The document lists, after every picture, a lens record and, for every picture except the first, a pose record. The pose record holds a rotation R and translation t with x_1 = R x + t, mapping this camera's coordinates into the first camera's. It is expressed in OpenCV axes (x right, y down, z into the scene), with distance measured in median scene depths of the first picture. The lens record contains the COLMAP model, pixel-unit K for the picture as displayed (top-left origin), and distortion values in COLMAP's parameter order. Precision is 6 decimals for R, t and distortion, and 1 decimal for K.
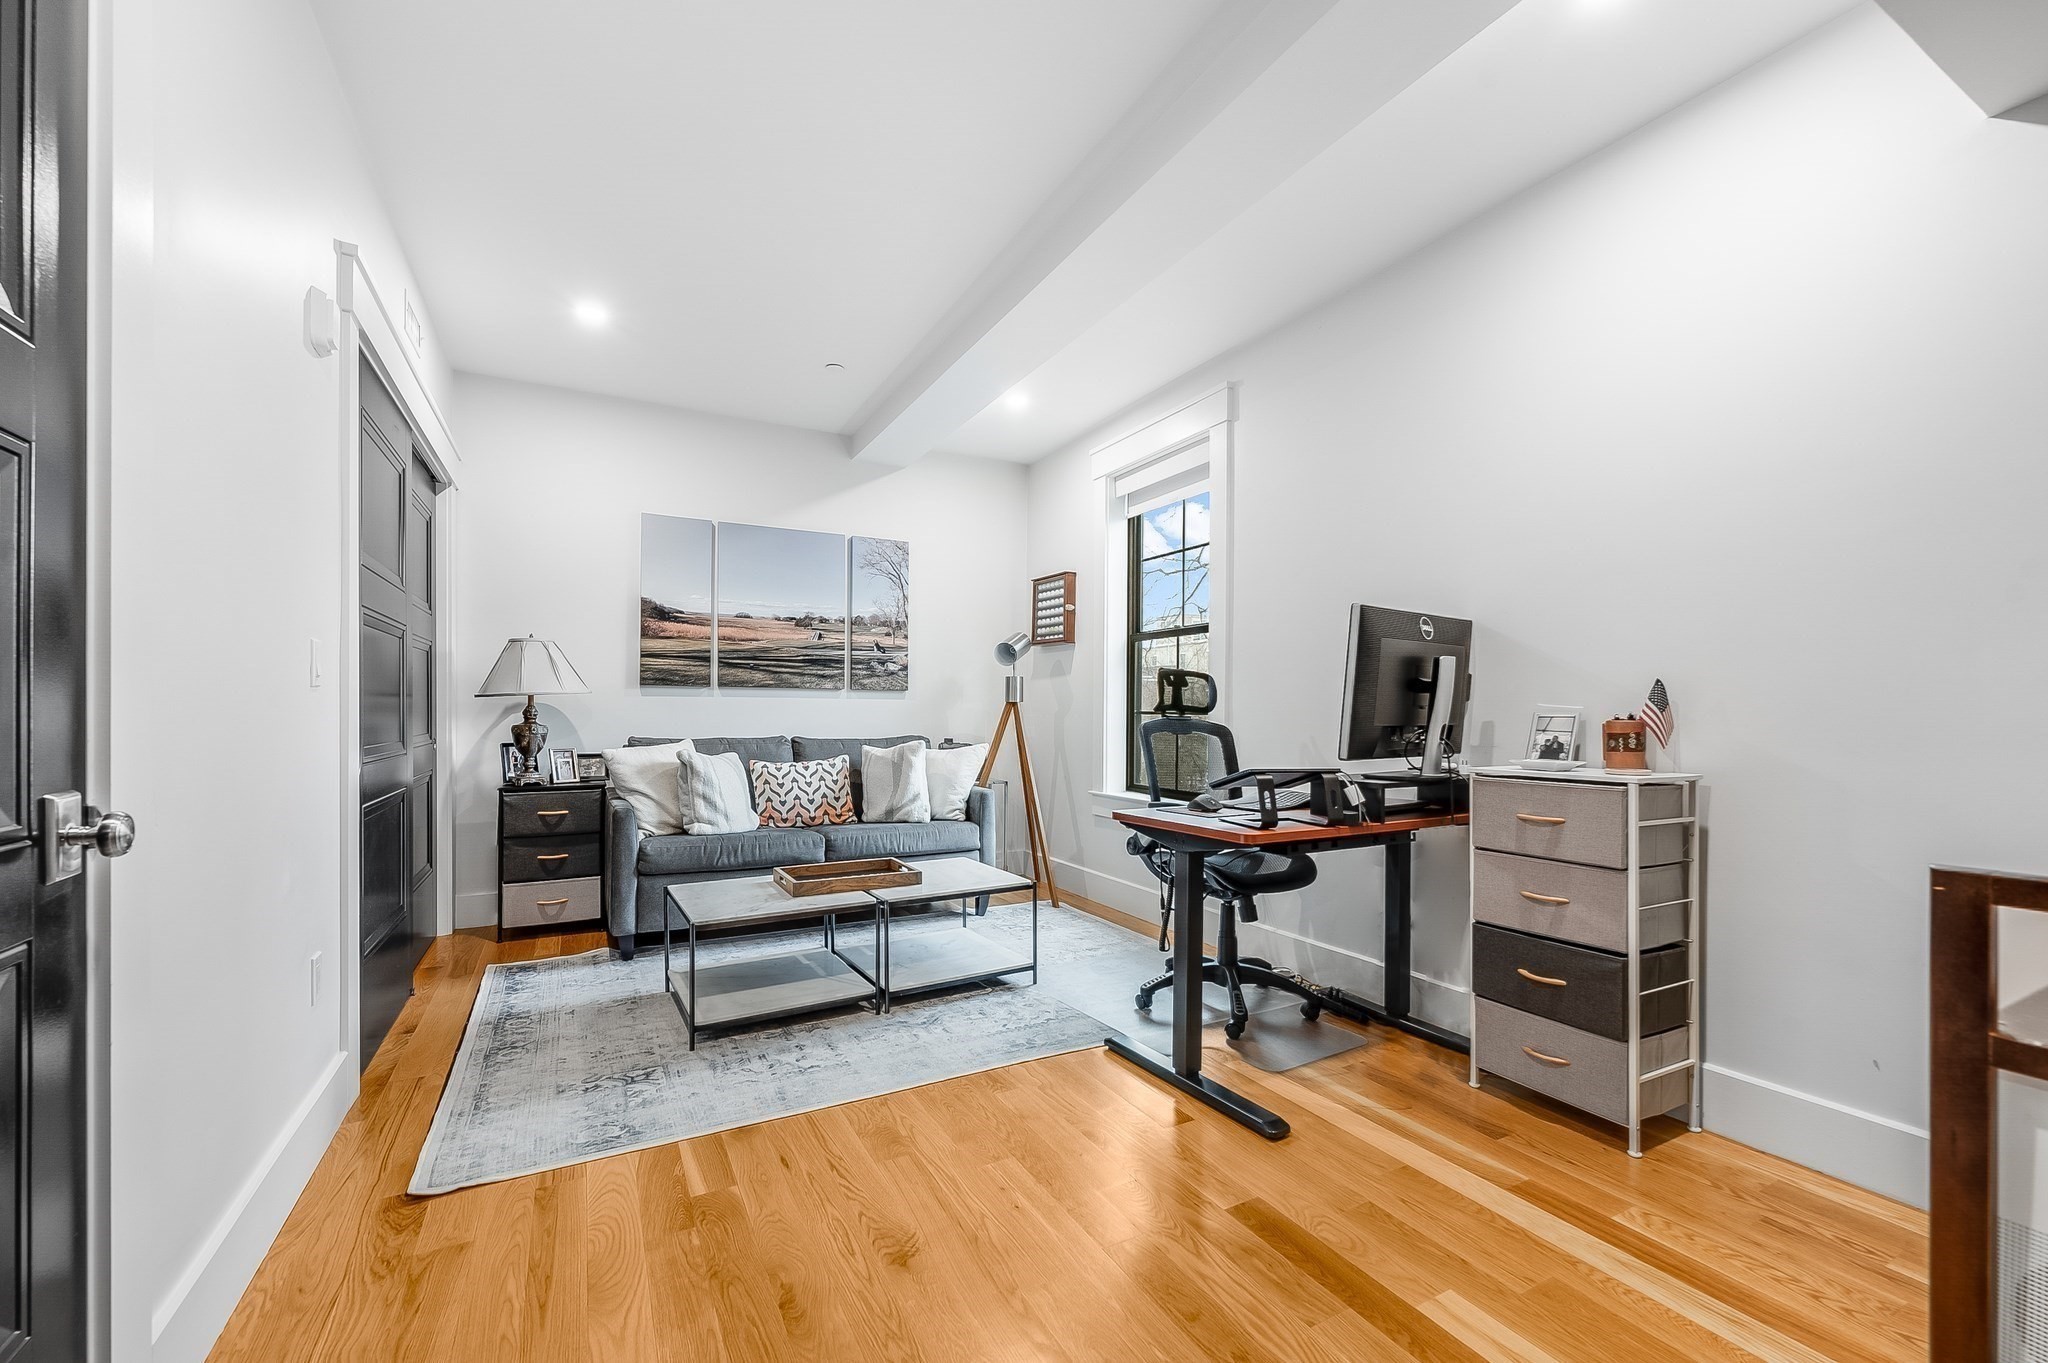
lens RADIAL K [[838.4, 0, 1037.6], [0, 838.4, 721.4], [0, 0, 1]] dist [0.009440, 0.000233]
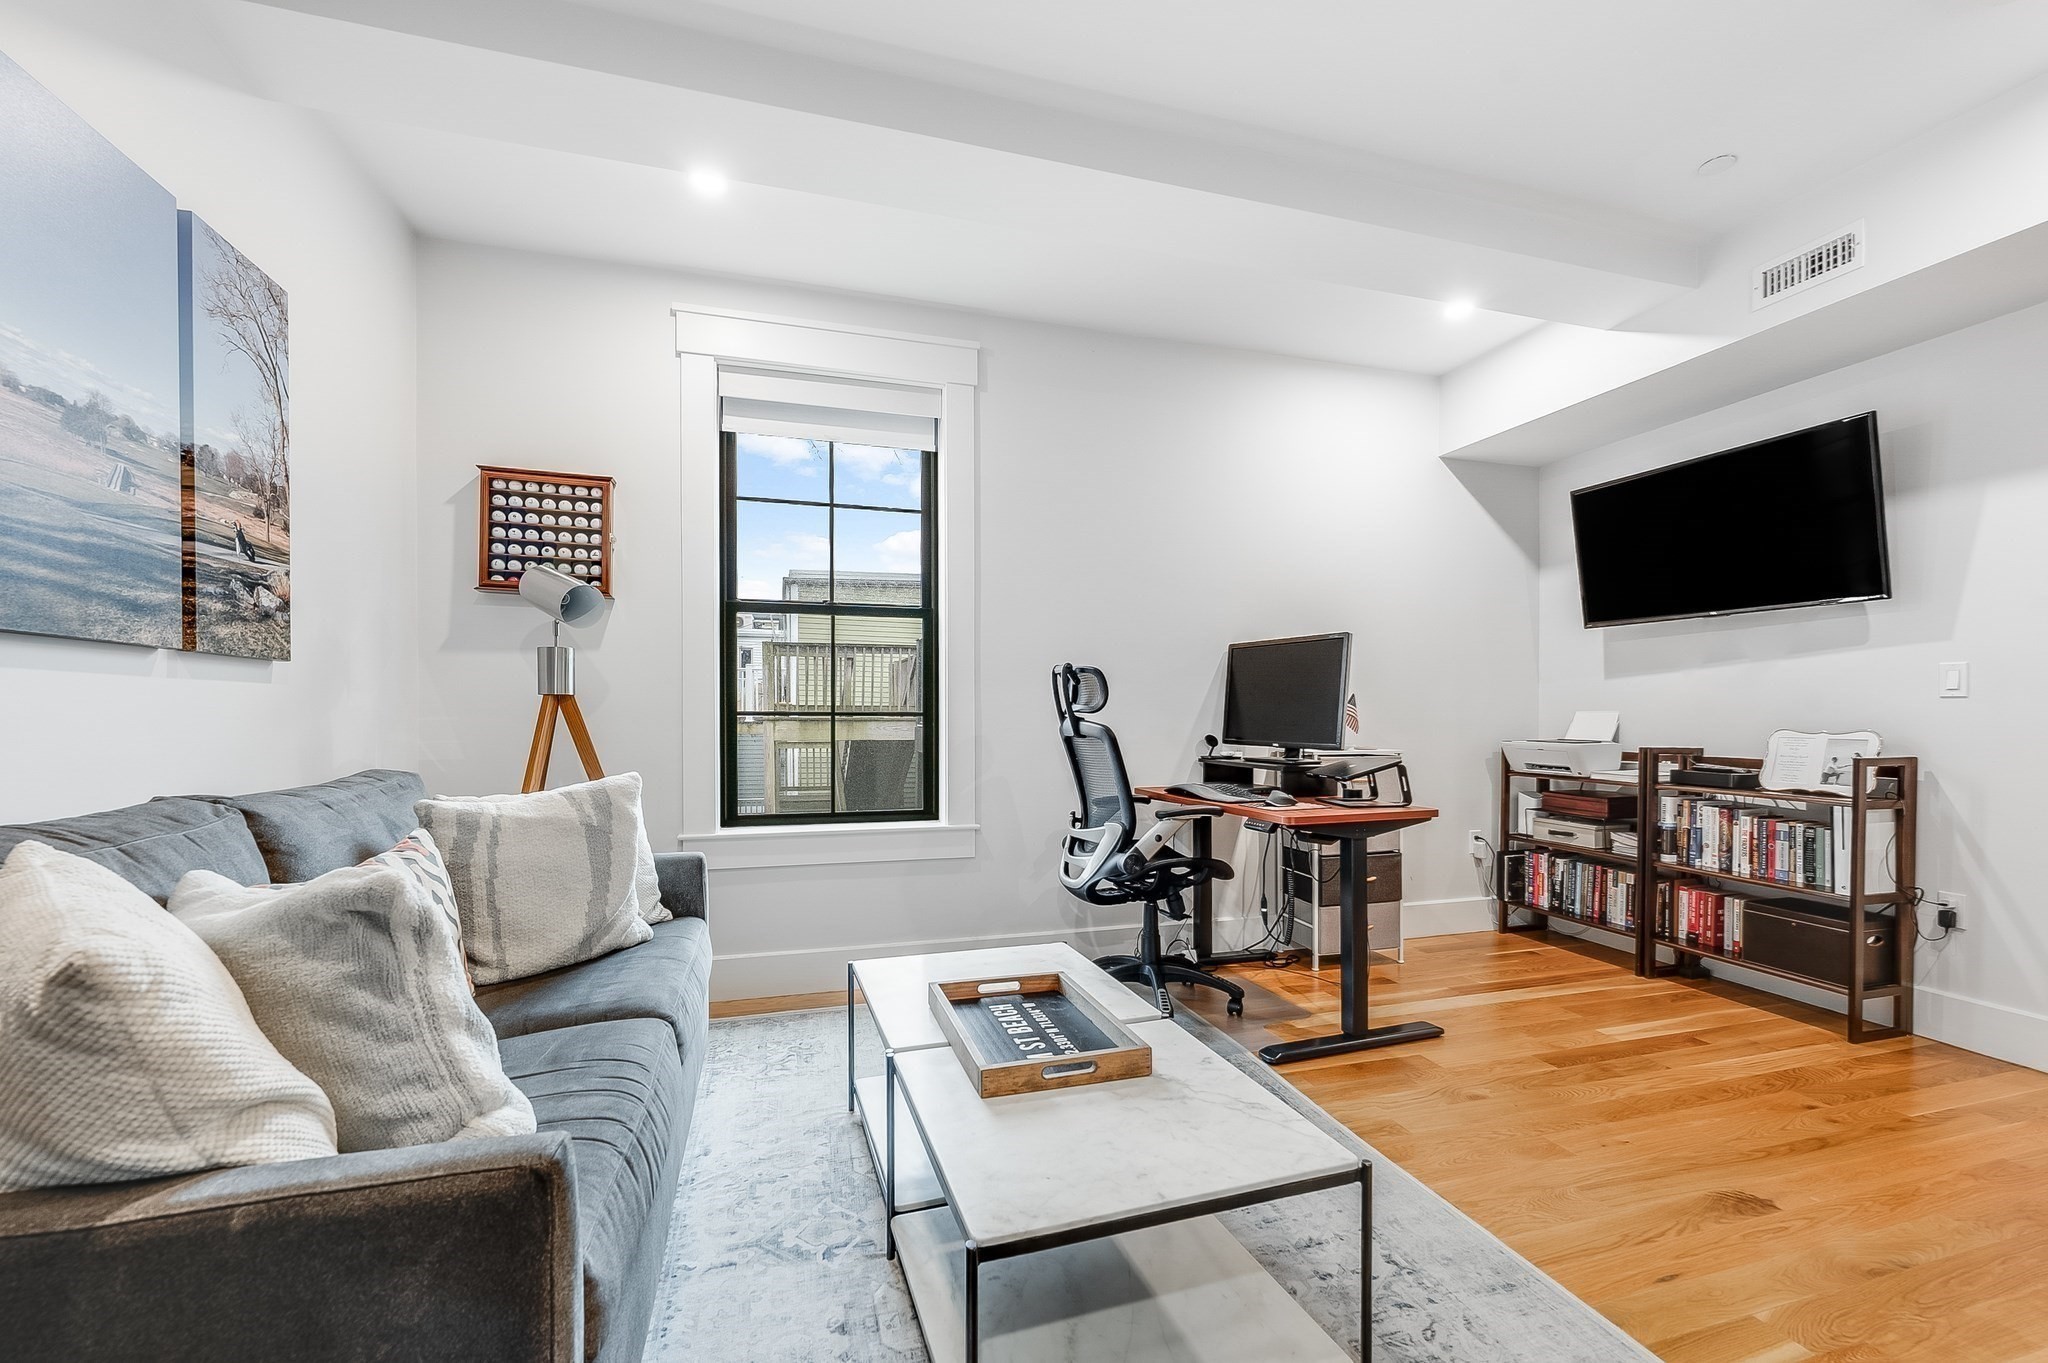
lens RADIAL K [[838.4, 0, 1037.6], [0, 838.4, 721.4], [0, 0, 1]] dist [0.009440, 0.000233]
pose [[0.205461, -0.014683, 0.978555, -0.644828], [0.009577, 0.999870, 0.012992, -0.013016], [-0.978619, 0.006702, 0.205574, 0.757732]]
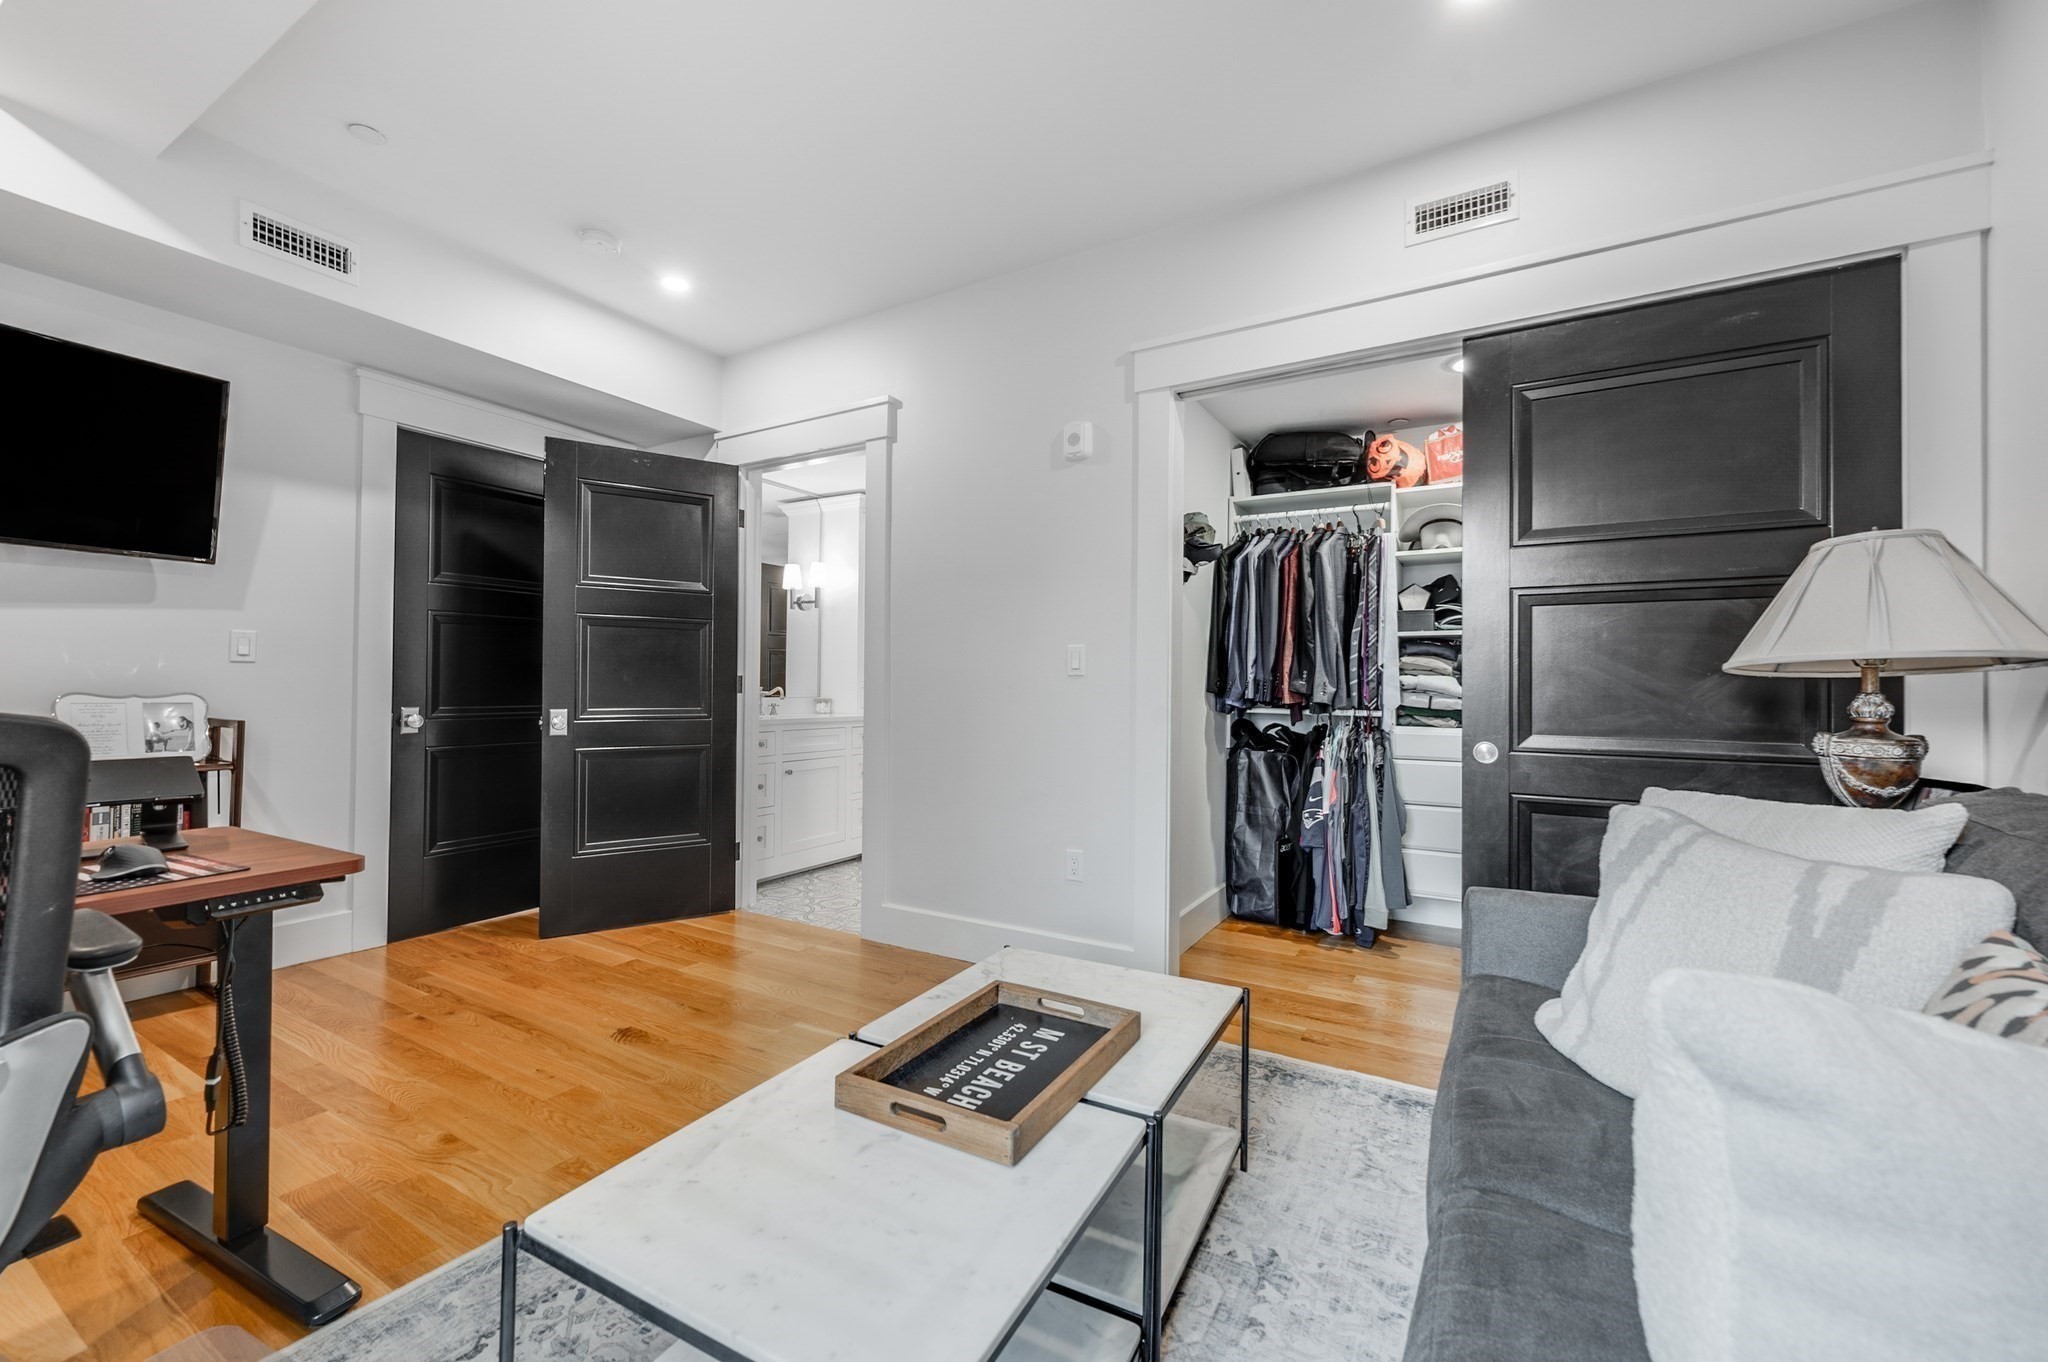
lens RADIAL K [[818.2, 0, 1021.5], [0, 818.2, 670.8], [0, 0, 1]] dist [0.000650, 0.000130]
pose [[-0.861817, -0.018251, -0.506891, 0.000687], [-0.017544, 0.999827, -0.006171, -0.016291], [0.506916, 0.003574, -0.861988, 1.195568]]
